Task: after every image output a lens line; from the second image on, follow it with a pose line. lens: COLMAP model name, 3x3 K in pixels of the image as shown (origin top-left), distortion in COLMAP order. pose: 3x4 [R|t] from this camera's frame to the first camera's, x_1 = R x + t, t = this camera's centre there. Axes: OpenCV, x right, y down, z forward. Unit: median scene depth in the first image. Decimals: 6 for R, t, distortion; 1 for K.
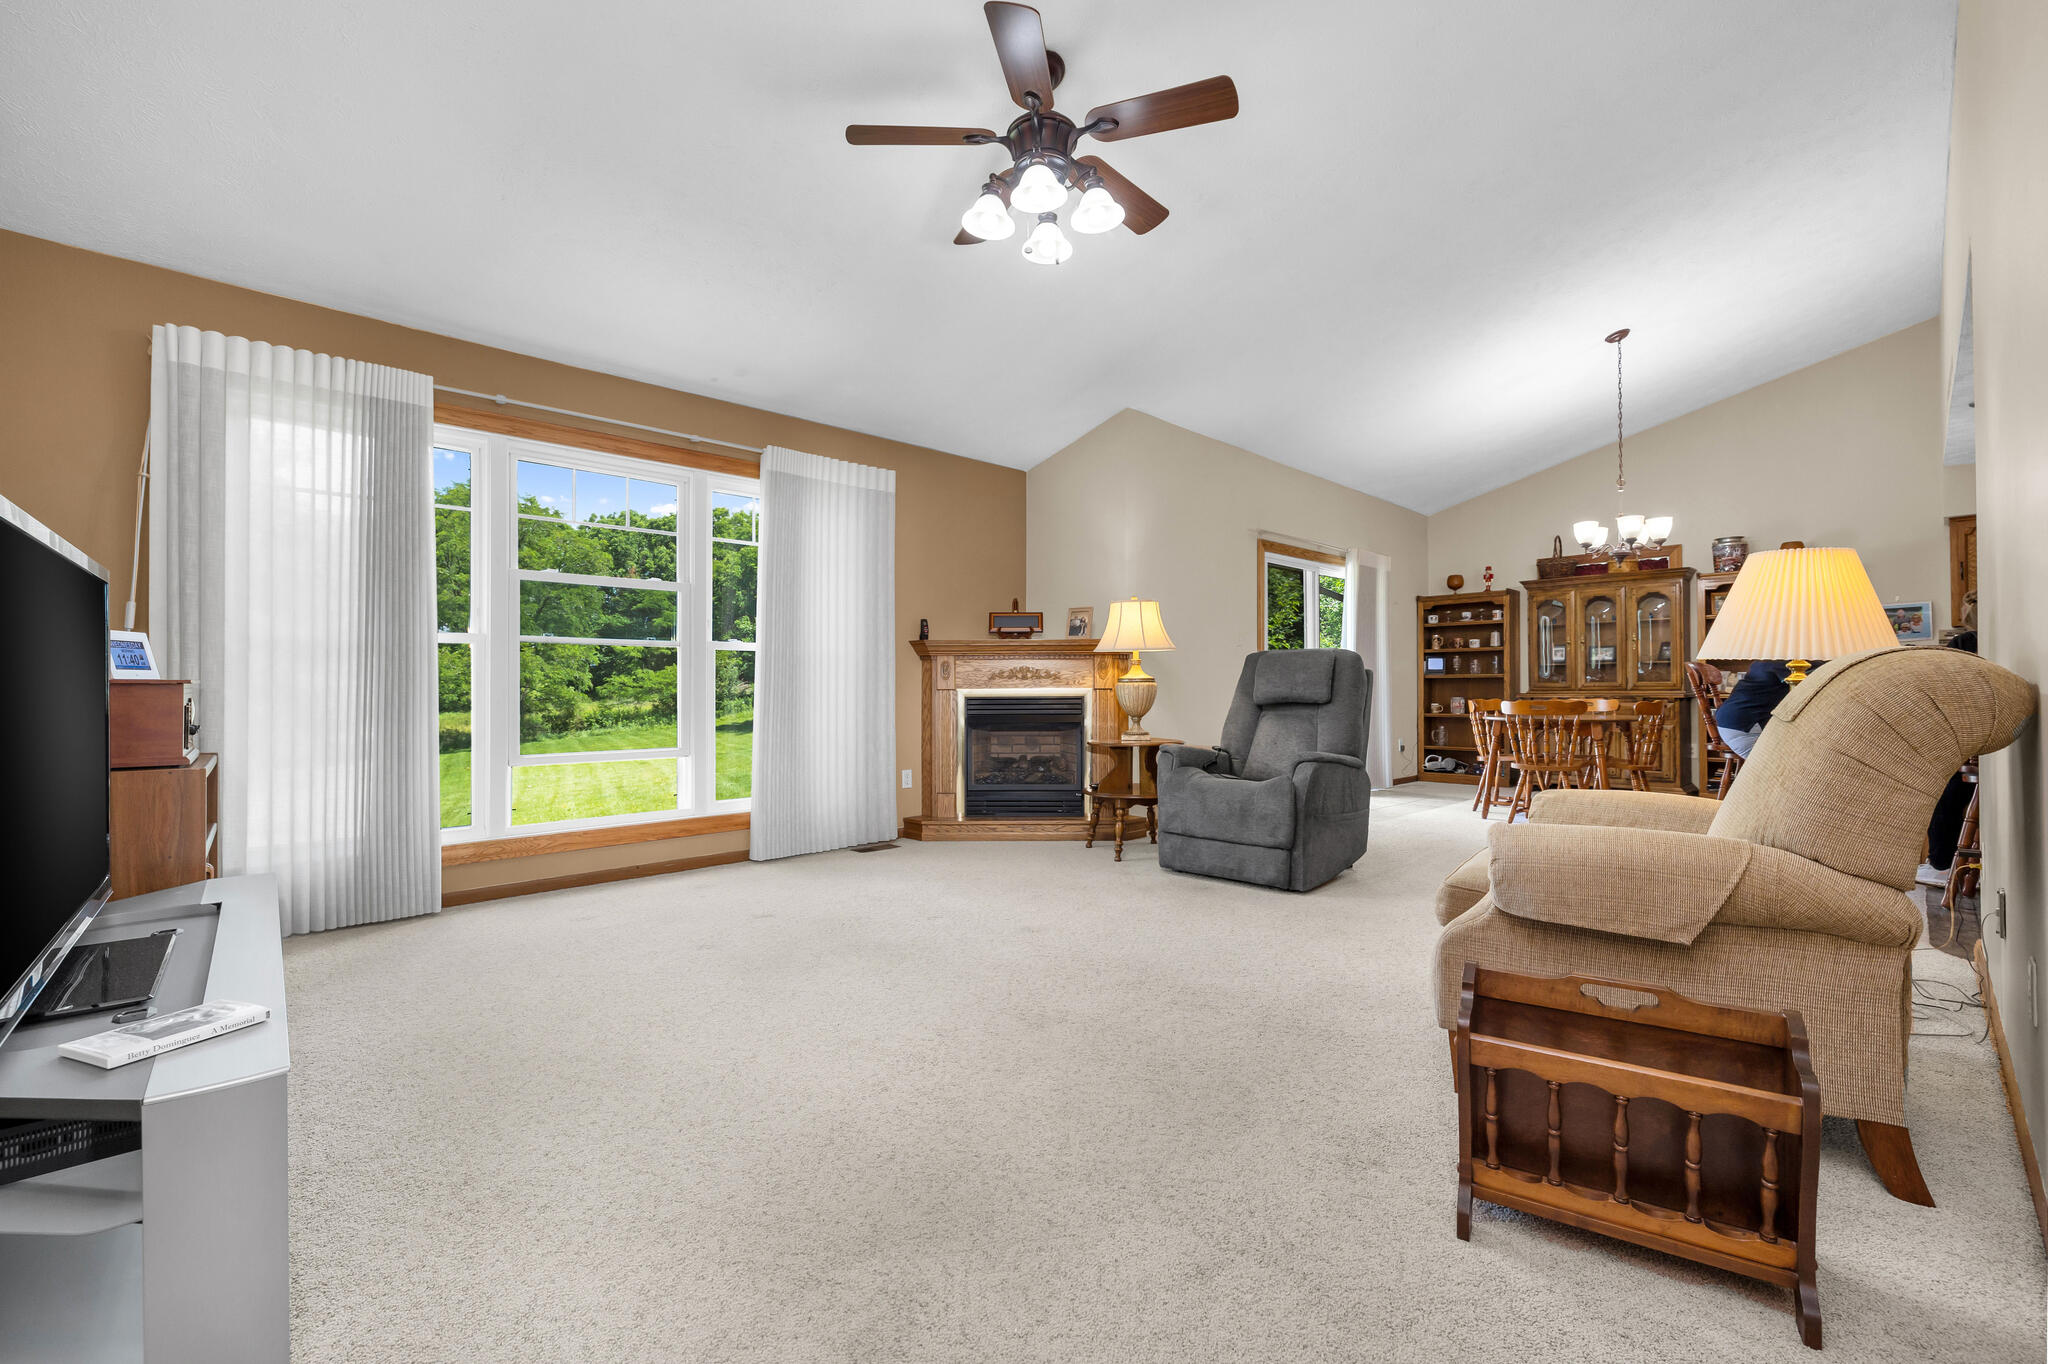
lens RADIAL K [[869.5, 0, 1022.0], [0, 869.5, 676.2], [0, 0, 1]] dist [-0.000002, -0.000307]
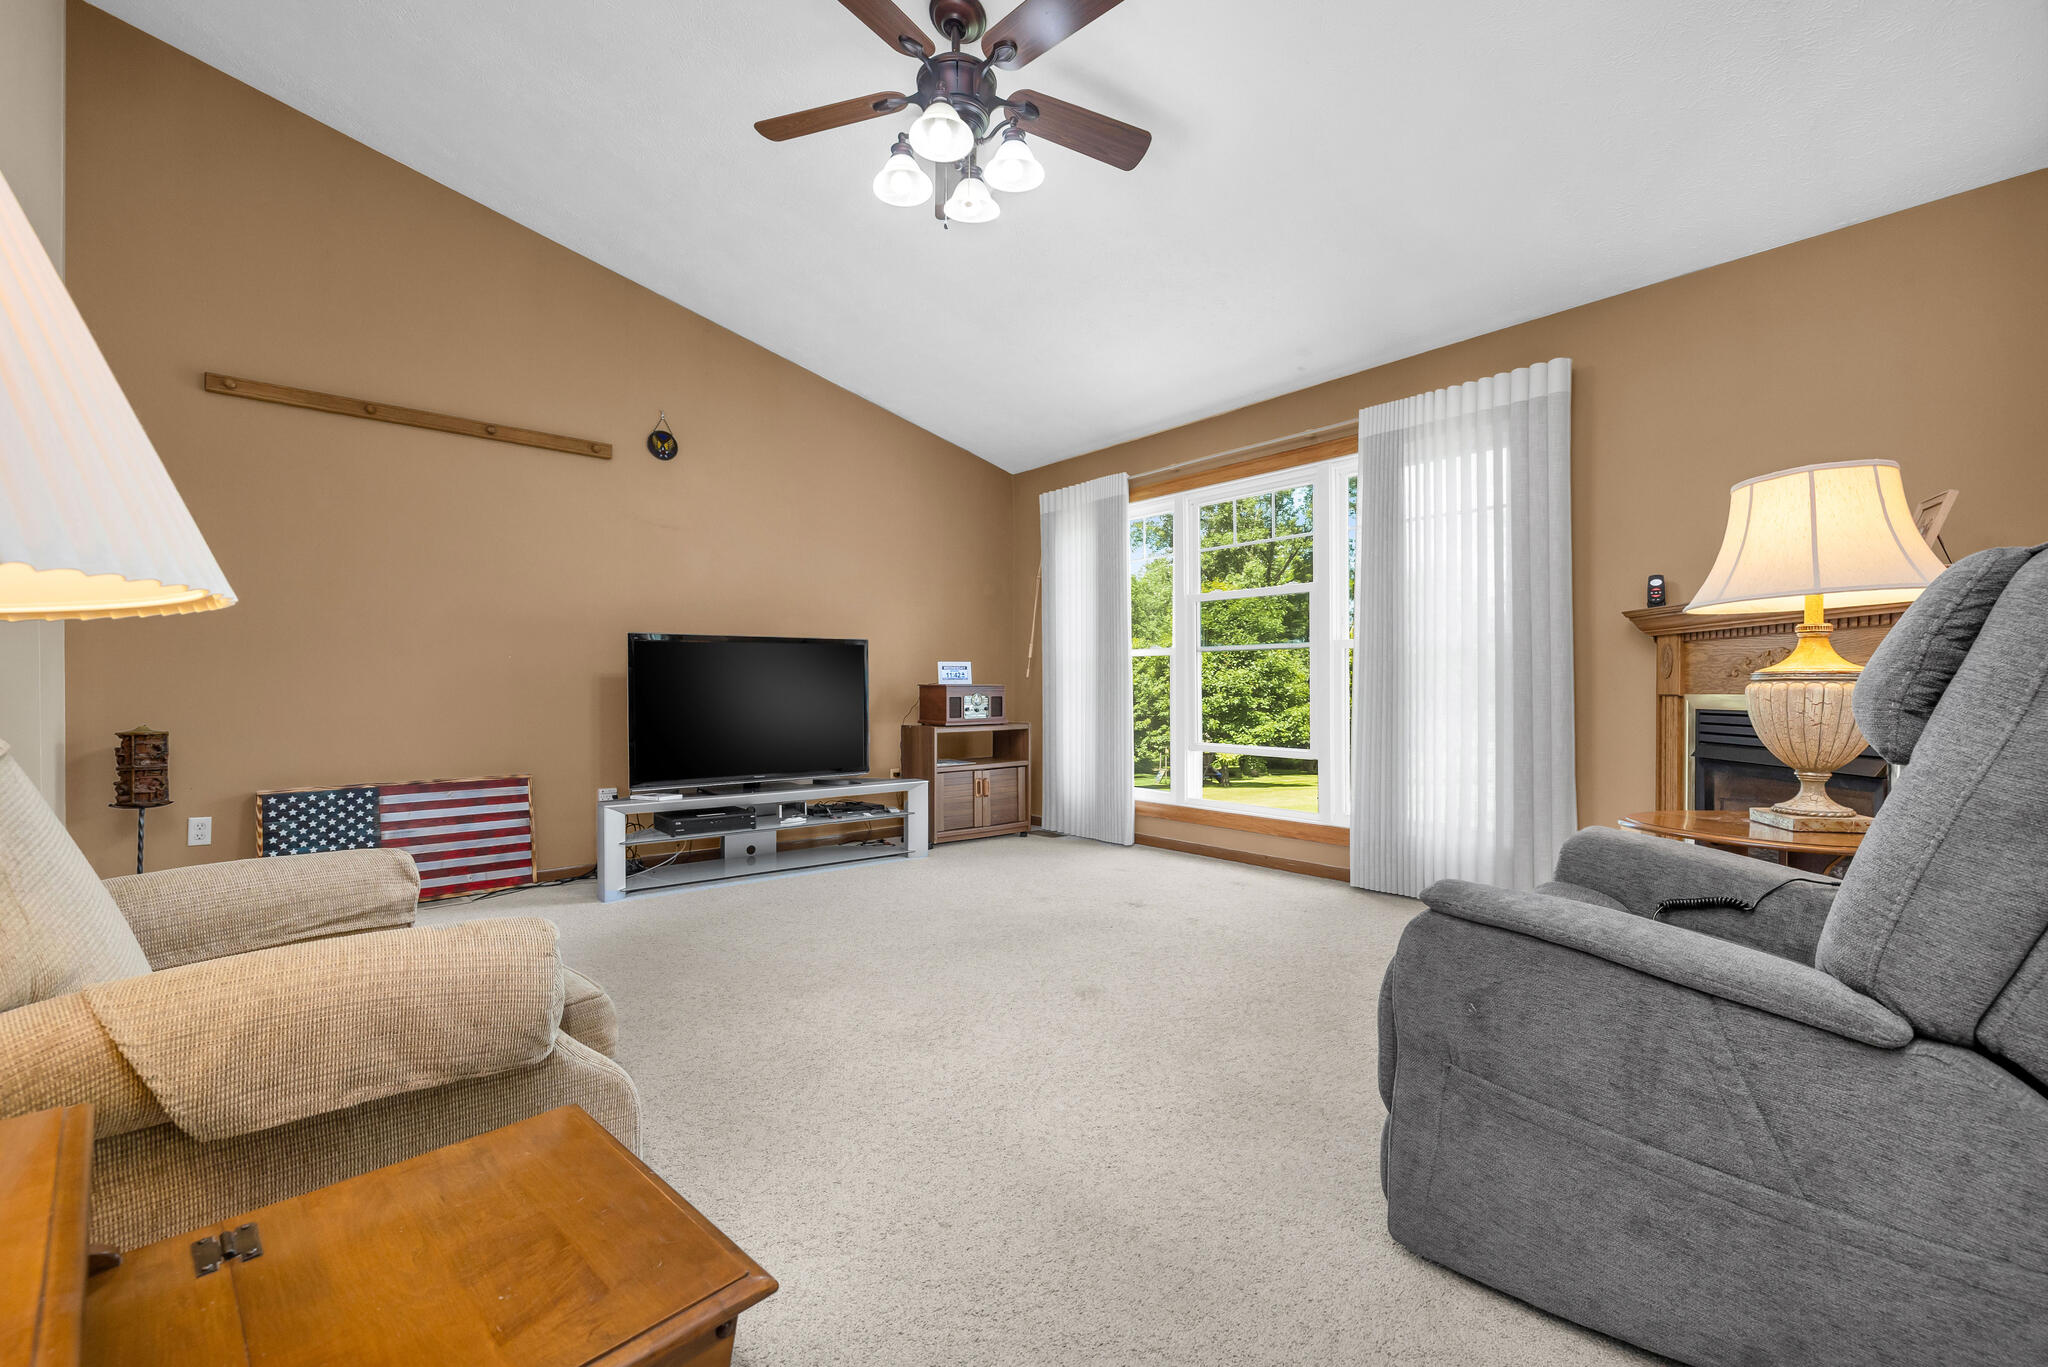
lens RADIAL K [[869.5, 0, 1039.9], [0, 869.5, 684.8], [0, 0, 1]] dist [-0.000002, -0.000307]
pose [[-0.064254, 0.002007, -0.997932, 0.359168], [0.012631, 0.999920, 0.001198, 0.001960], [0.997854, -0.012528, -0.064274, 0.444810]]
